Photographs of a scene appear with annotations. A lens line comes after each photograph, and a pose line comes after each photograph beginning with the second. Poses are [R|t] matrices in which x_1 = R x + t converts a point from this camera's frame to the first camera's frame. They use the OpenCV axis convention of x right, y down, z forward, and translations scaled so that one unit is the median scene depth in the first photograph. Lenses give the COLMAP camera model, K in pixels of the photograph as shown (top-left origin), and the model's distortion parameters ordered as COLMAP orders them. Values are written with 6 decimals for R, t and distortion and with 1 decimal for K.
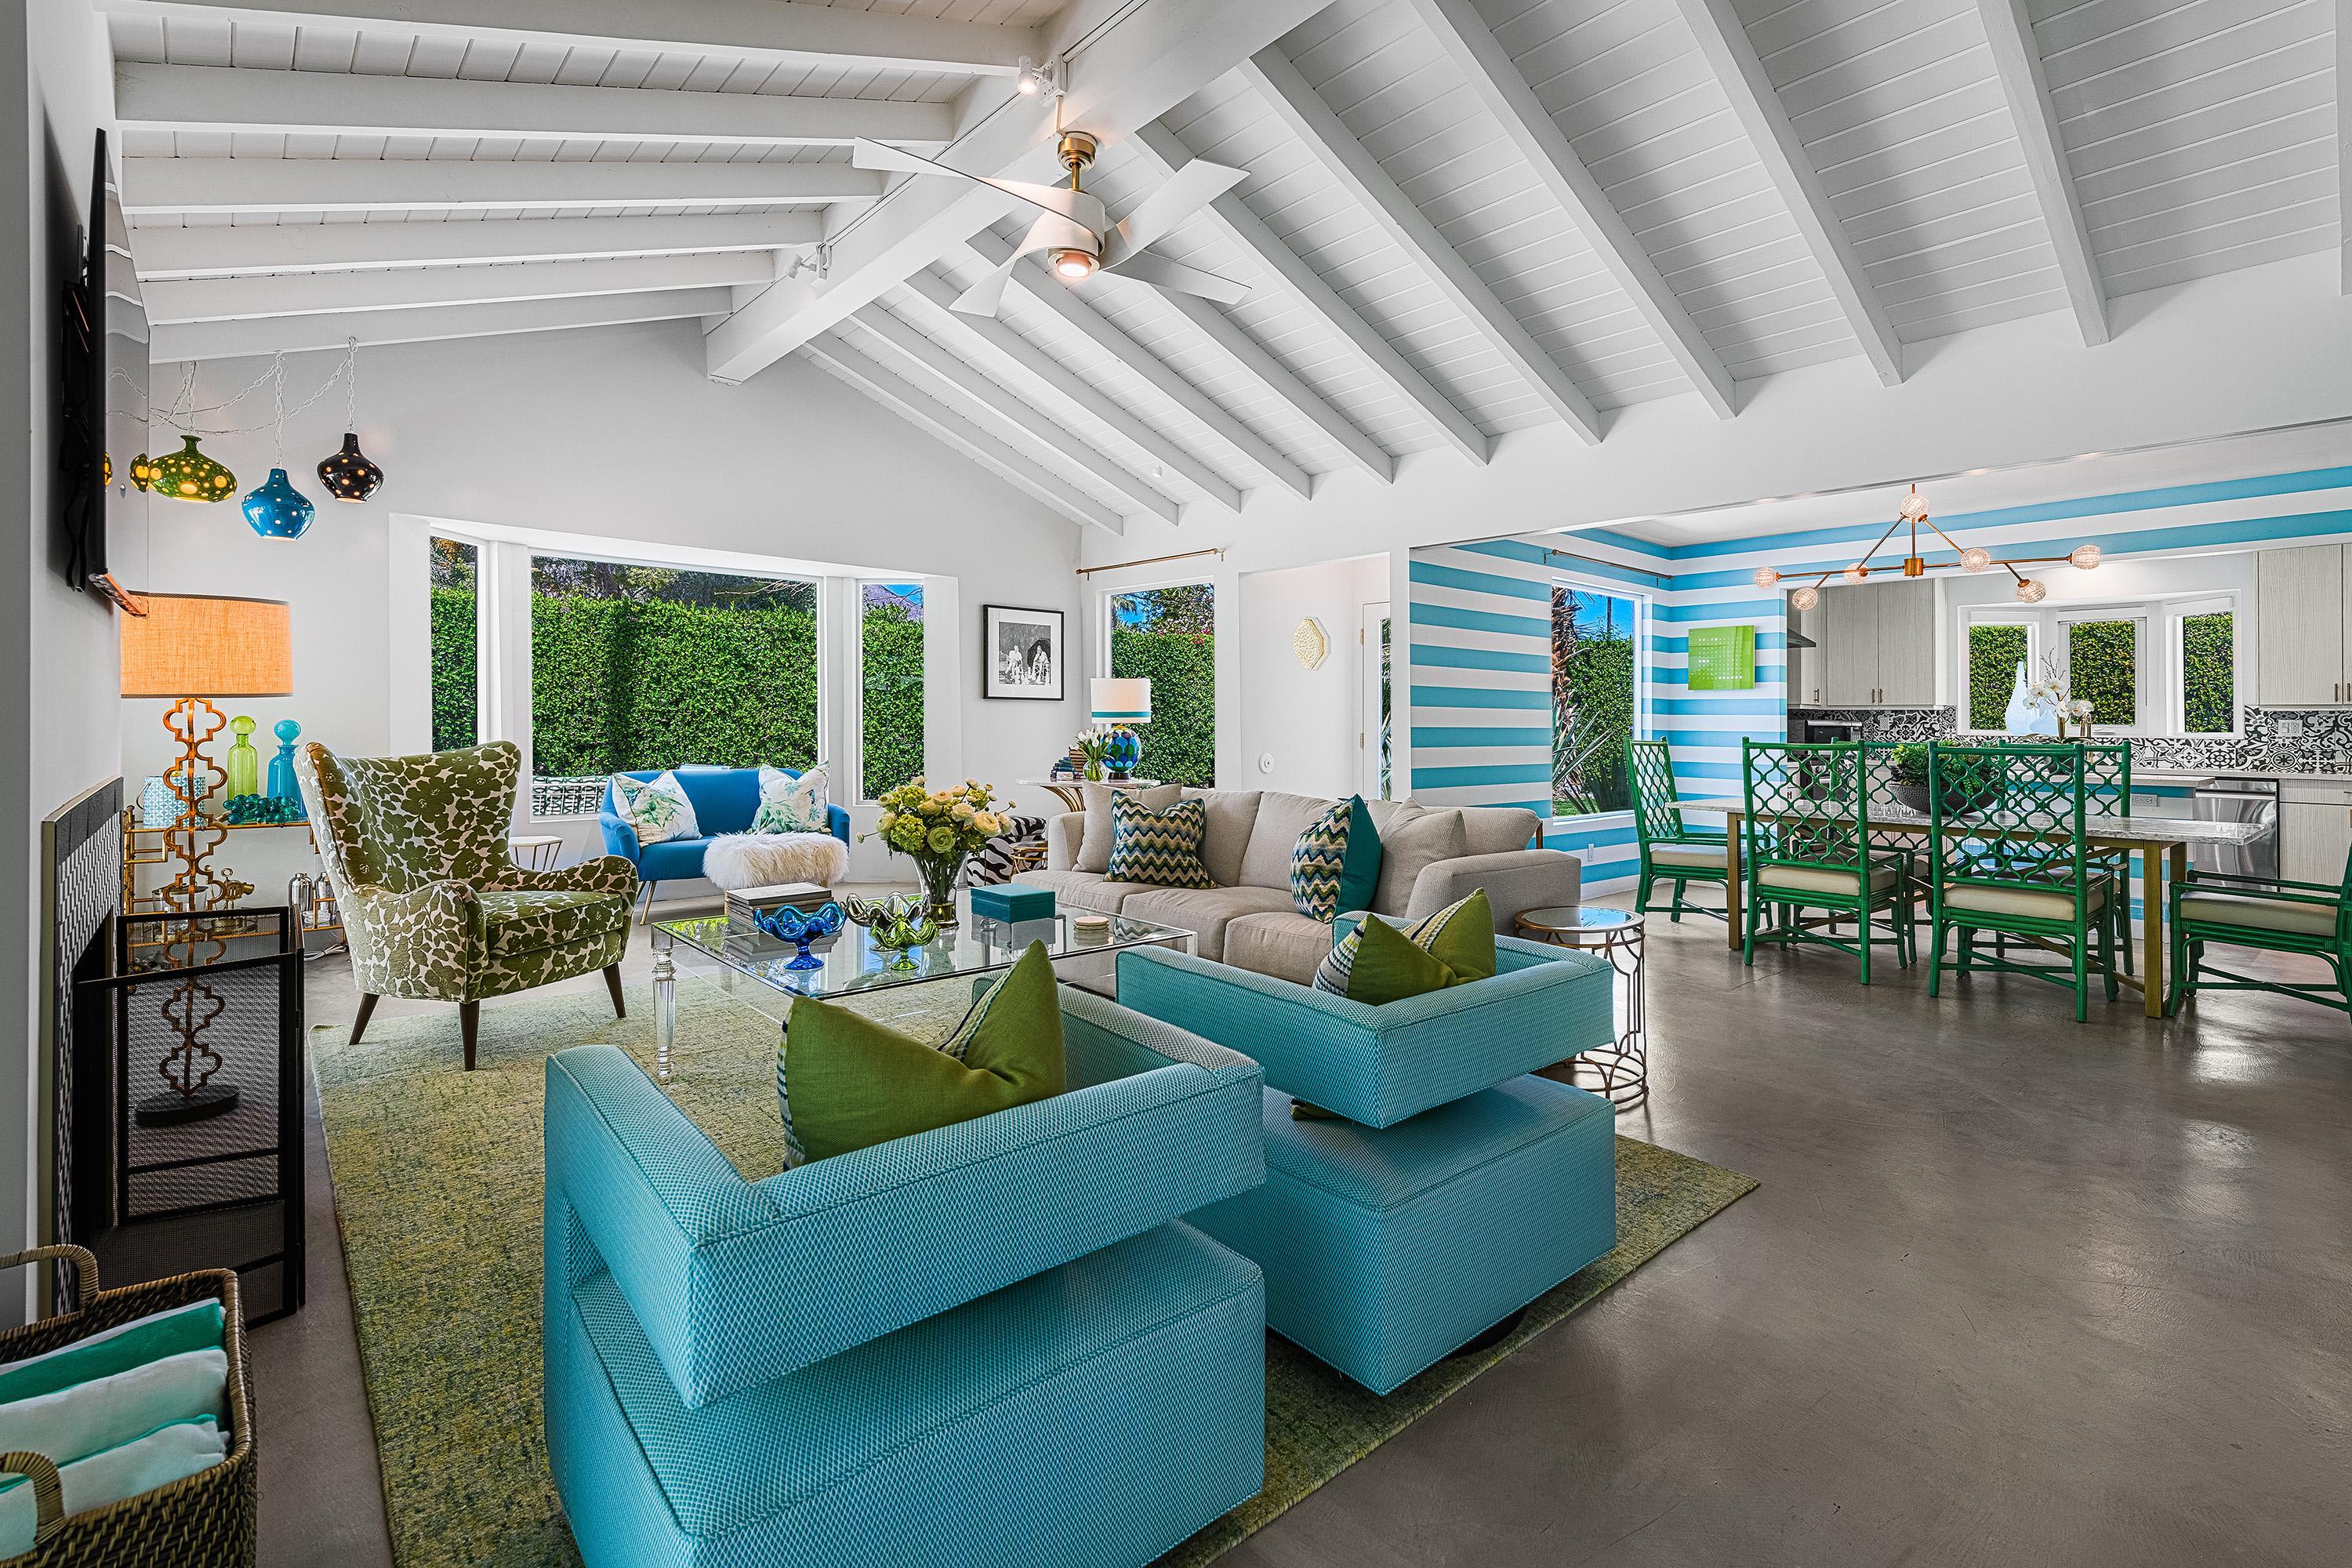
lens RADIAL K [[1056.7, 0, 1206.4], [0, 1056.7, 755.6], [0, 0, 1]] dist [0.012418, -0.002692]
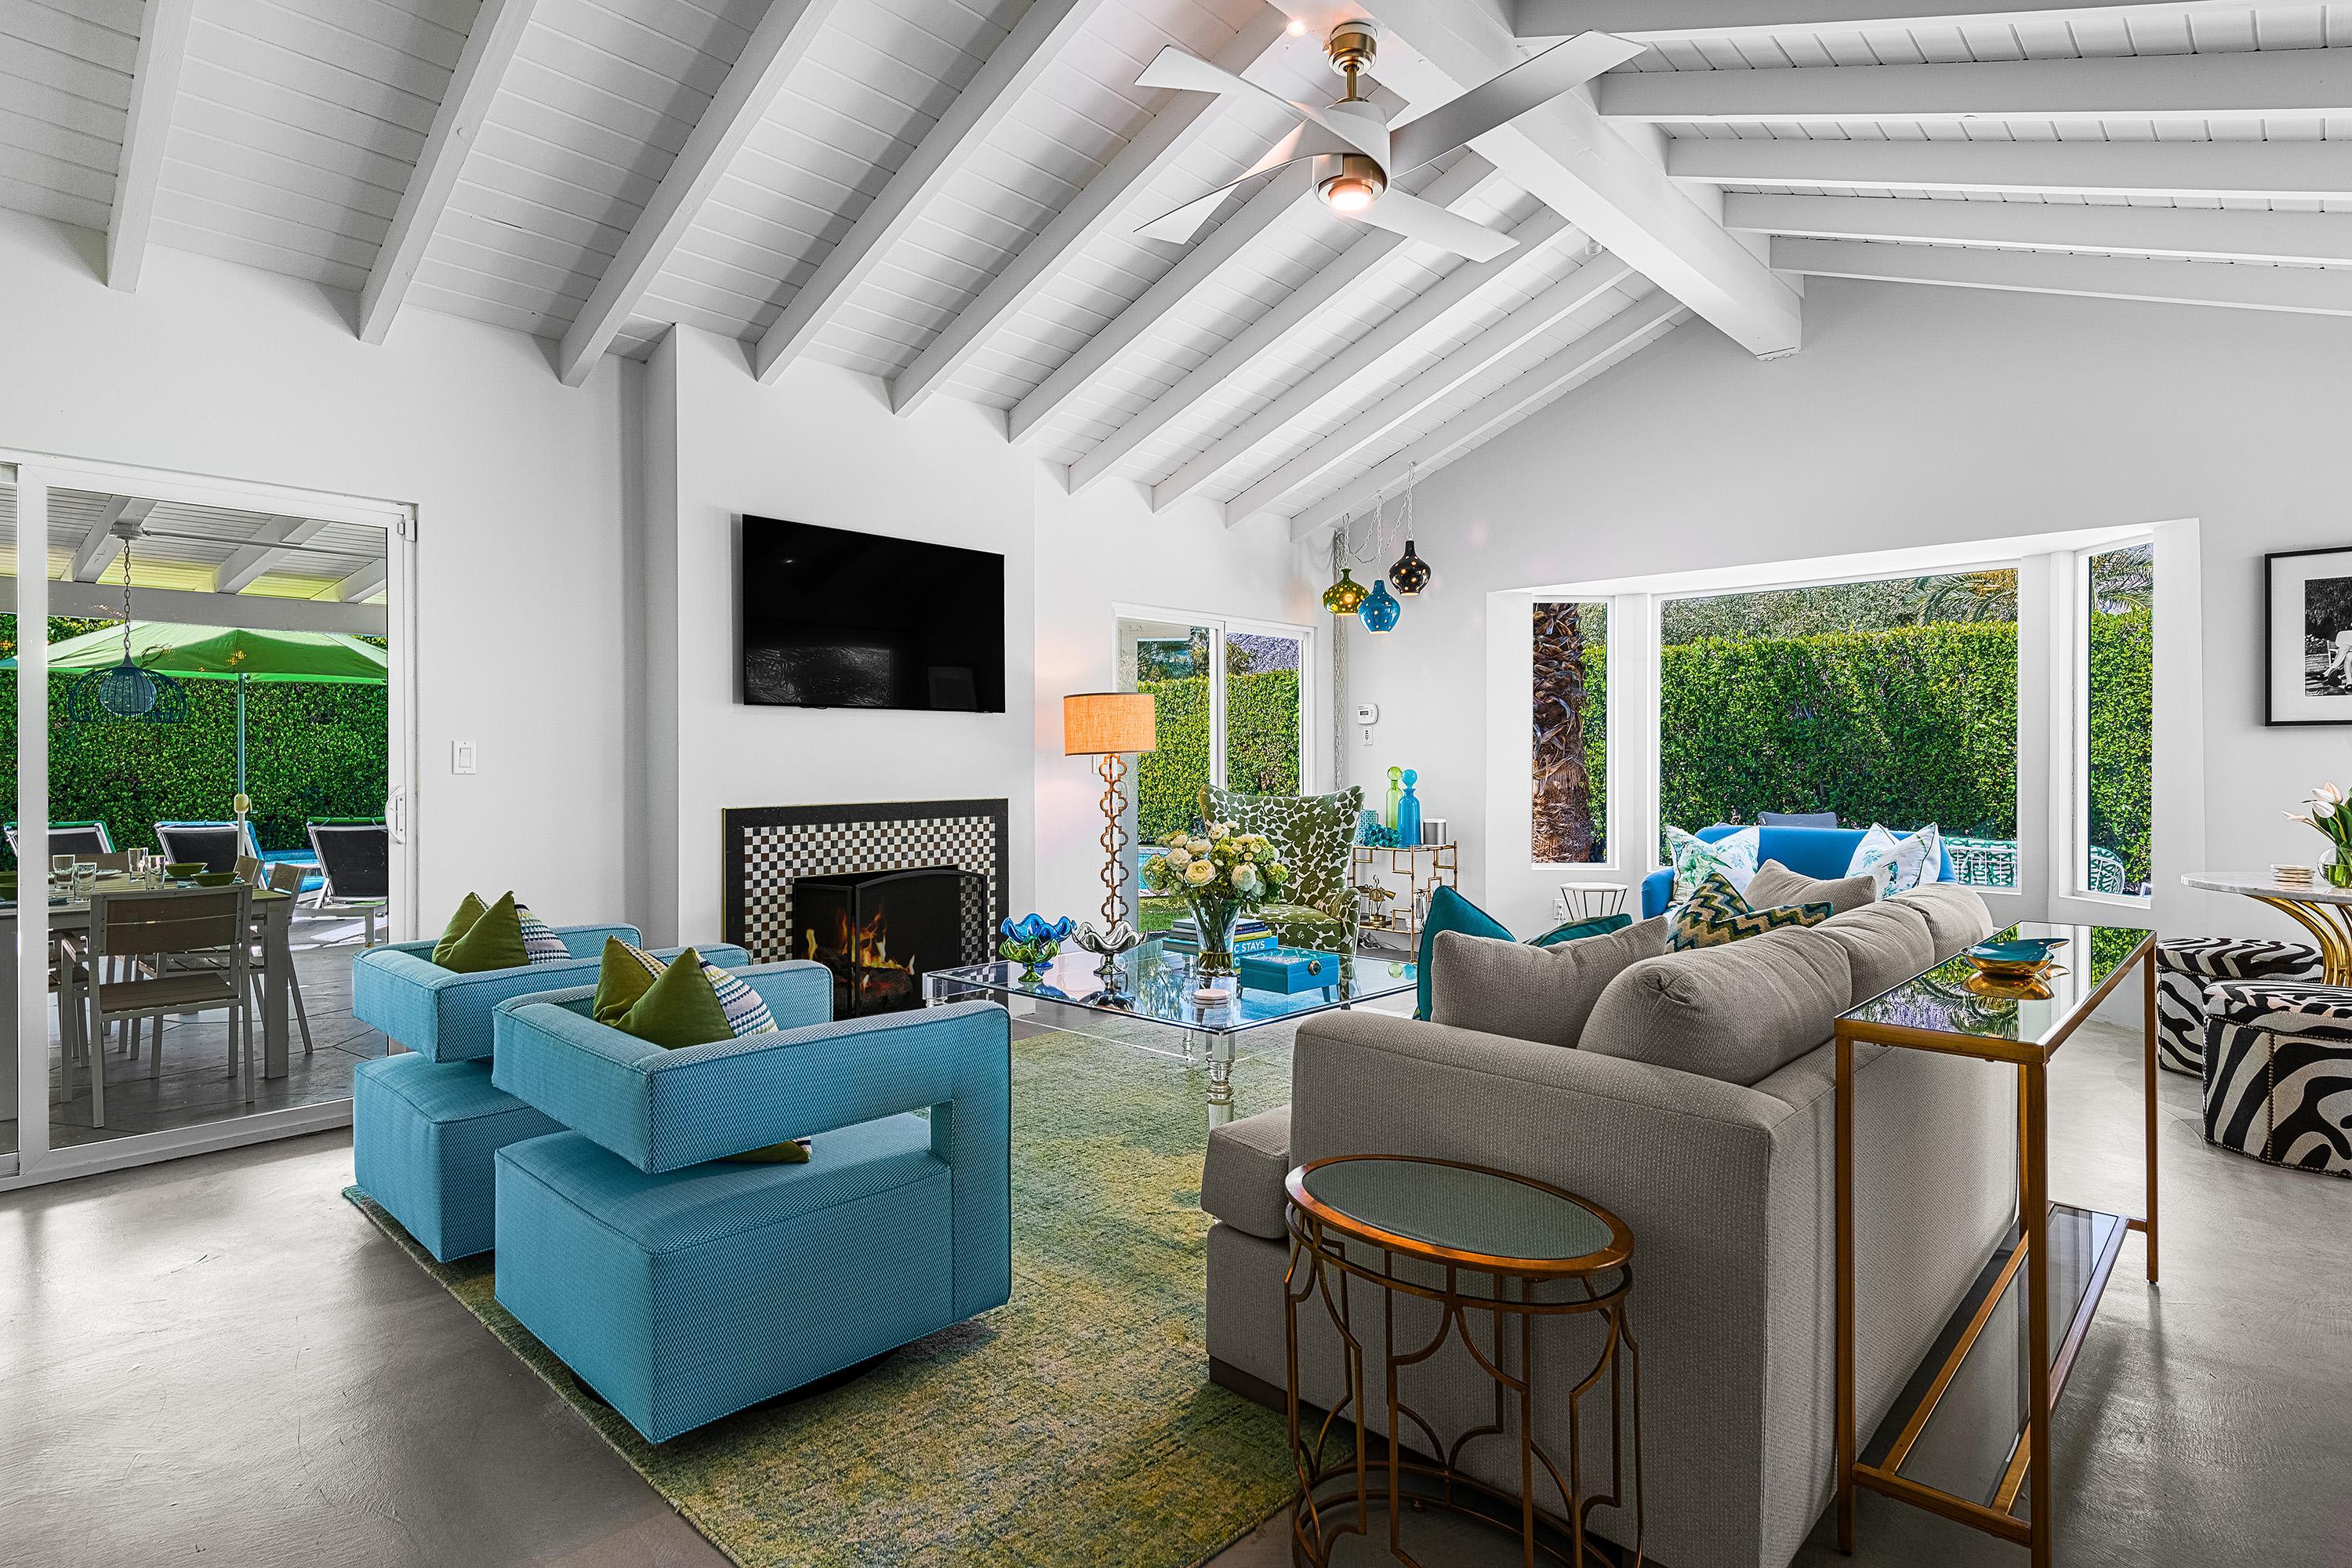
lens RADIAL K [[1232.7, 0, 1165.4], [0, 1232.7, 775.4], [0, 0, 1]] dist [0.006682, 0.000598]
pose [[0.076527, 0.000056, -0.997067, 0.640297], [-0.031695, 0.999495, -0.002376, -0.013378], [0.996564, 0.031784, 0.076490, 0.624202]]
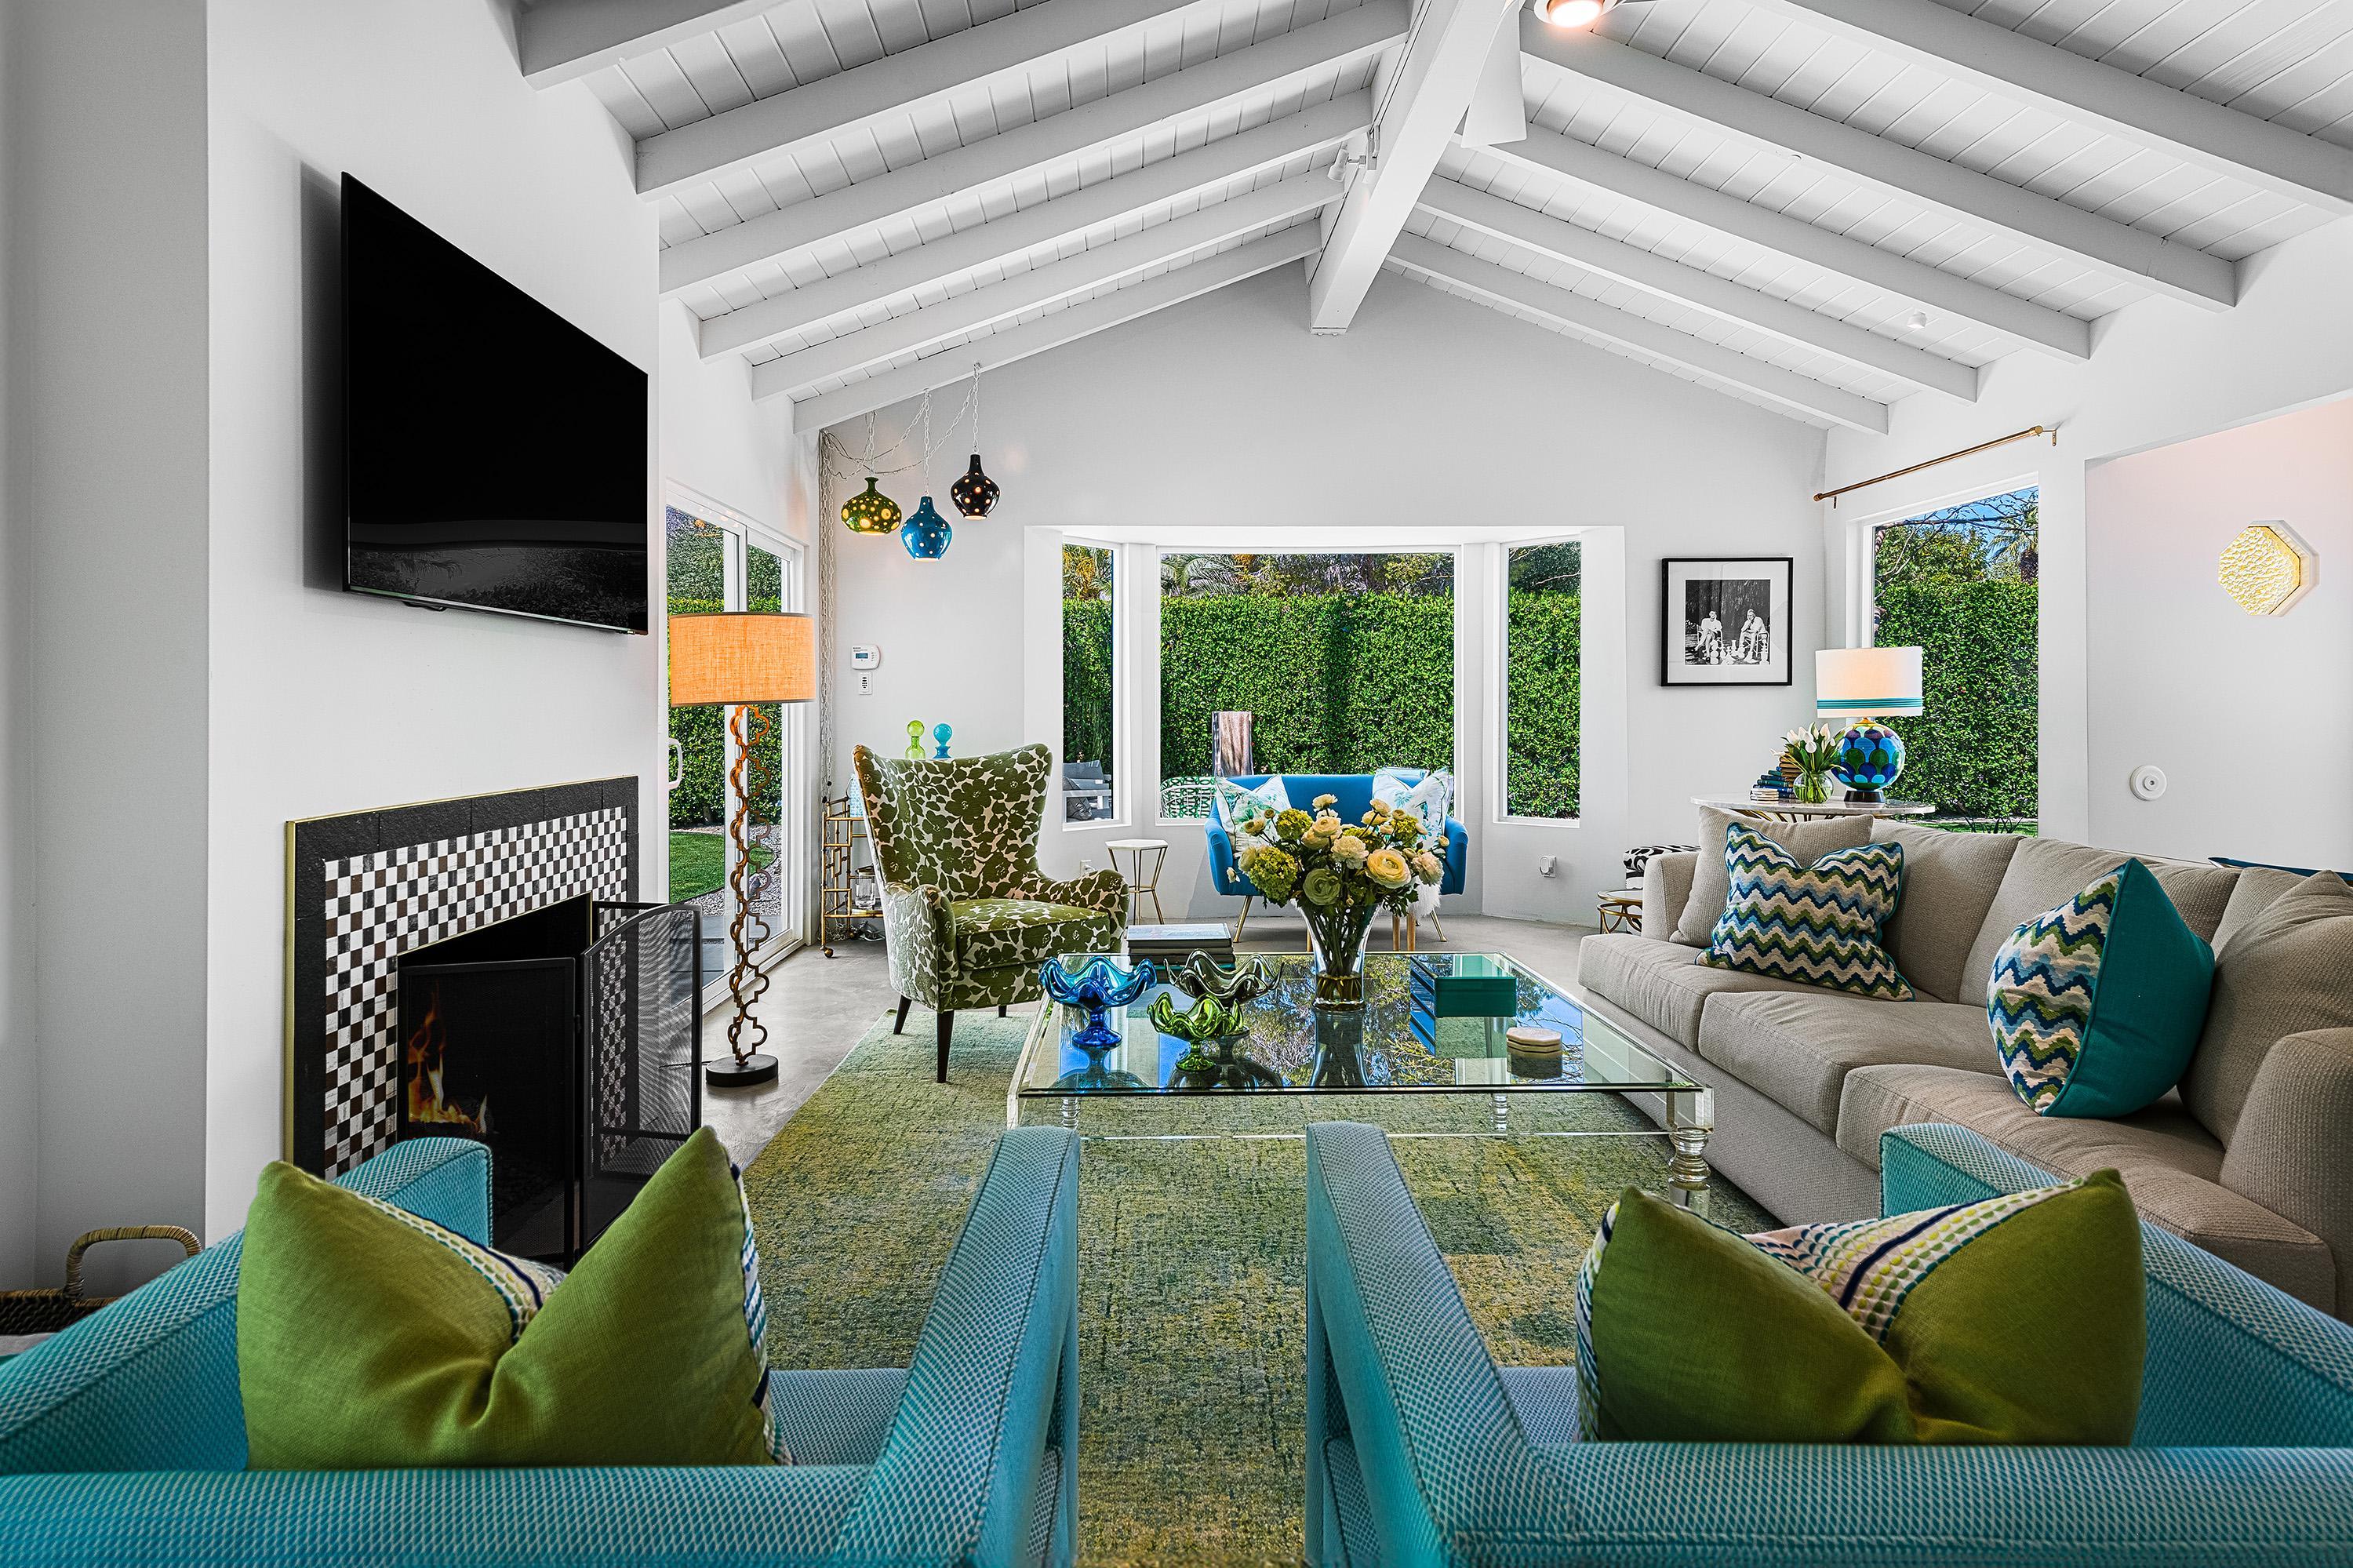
lens RADIAL K [[1198.9, 0, 1165.1], [0, 1198.9, 752.4], [0, 0, 1]] dist [0.015163, -0.003667]
pose [[0.750686, 0.007412, -0.660618, 0.138711], [-0.010303, 0.999947, -0.000488, -0.005746], [0.660579, 0.007172, 0.750722, 0.230763]]
